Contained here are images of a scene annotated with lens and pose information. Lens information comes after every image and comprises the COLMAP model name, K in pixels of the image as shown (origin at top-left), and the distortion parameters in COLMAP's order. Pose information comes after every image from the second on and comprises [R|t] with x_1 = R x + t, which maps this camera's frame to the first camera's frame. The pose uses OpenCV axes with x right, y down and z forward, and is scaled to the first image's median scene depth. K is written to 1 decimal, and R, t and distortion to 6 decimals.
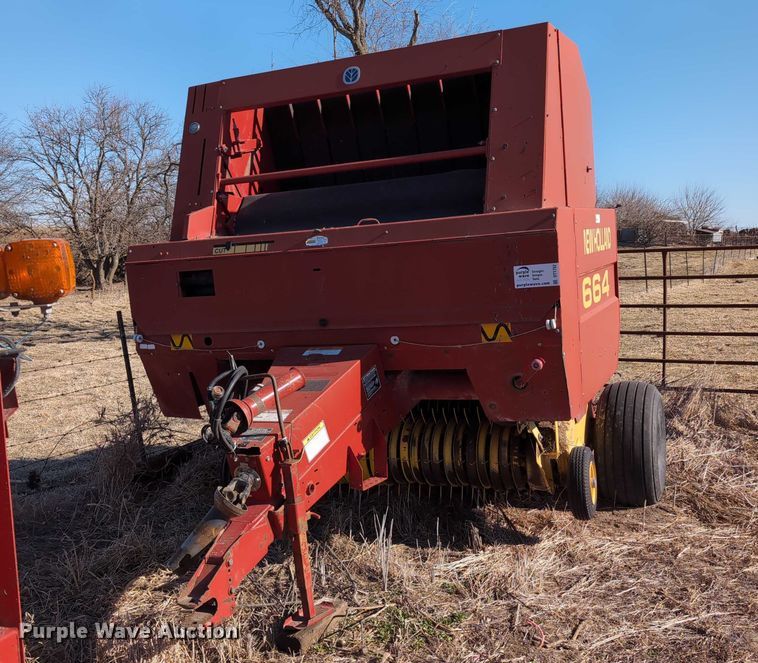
lens RADIAL K [[859.2, 0, 396.1], [0, 859.2, 356.4], [0, 0, 1]] dist [0.057096, -0.010072]
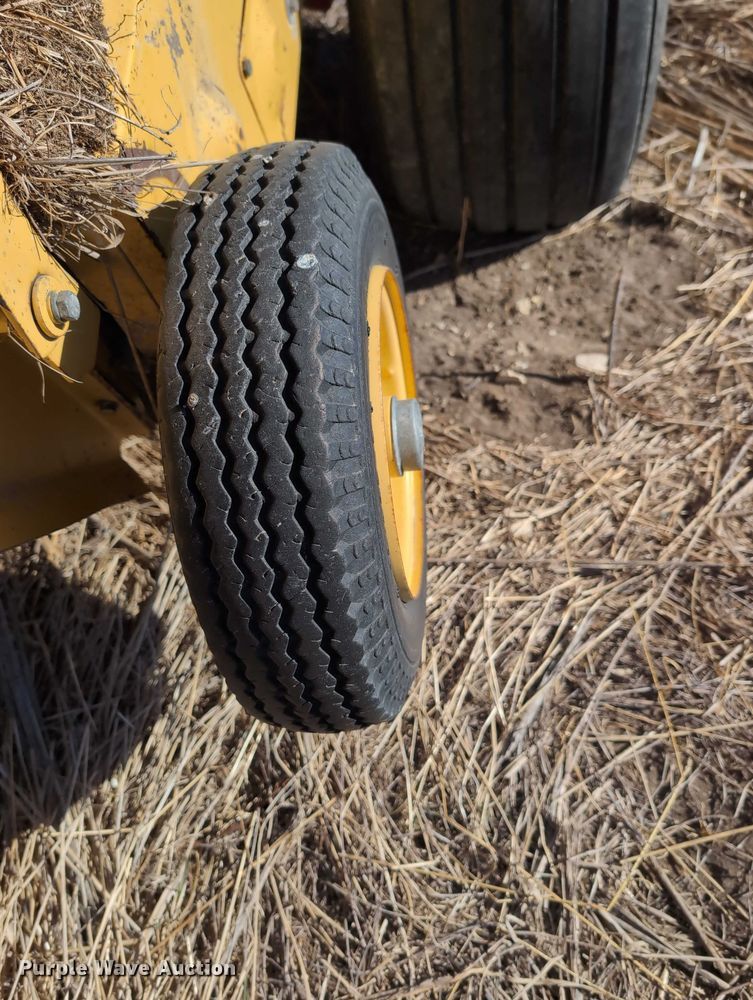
lens RADIAL K [[852.8, 0, 376.5], [0, 852.8, 500.0], [0, 0, 1]] dist [-0.002950, -0.008907]
pose [[0.951651, -0.274660, 0.137556, 0.220118], [0.108330, 0.719111, 0.686400, 0.069567], [-0.287445, -0.638312, 0.714096, 0.972443]]
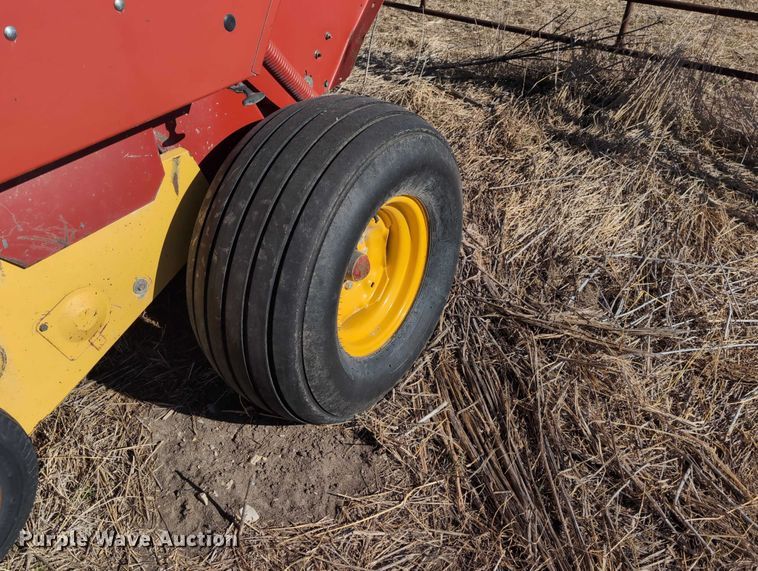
lens RADIAL K [[646.4, 0, 389.1], [0, 646.4, 283.7], [0, 0, 1]] dist [-0.002950, -0.008907]
pose [[0.979118, 0.155188, -0.131319, 0.427106], [-0.071229, 0.866893, 0.493378, -0.047728], [0.190406, -0.473722, 0.859845, 0.948931]]
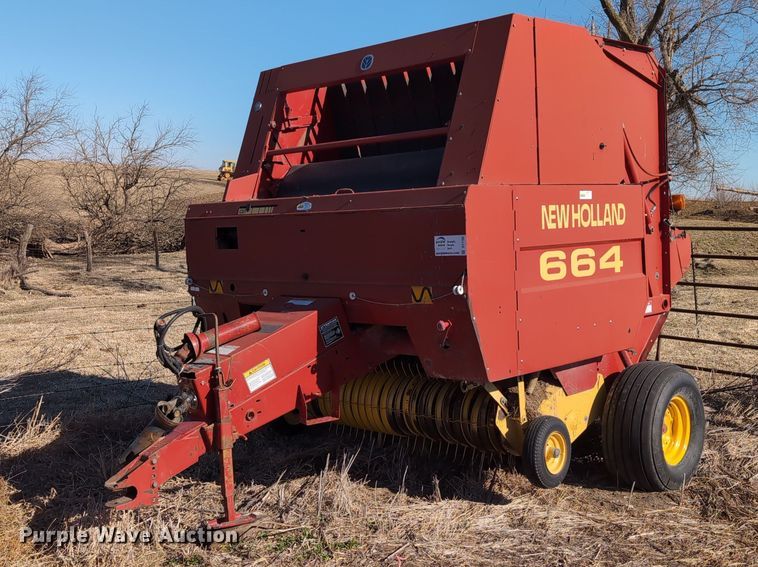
lens RADIAL K [[931.2, 0, 381.8], [0, 931.2, 268.4], [0, 0, 1]] dist [0.055136, -0.033438]
pose [[0.931538, 0.061084, -0.358476, 0.450399], [-0.082368, 0.995613, -0.044391, -0.003865], [0.354192, 0.070879, 0.932483, -0.122847]]
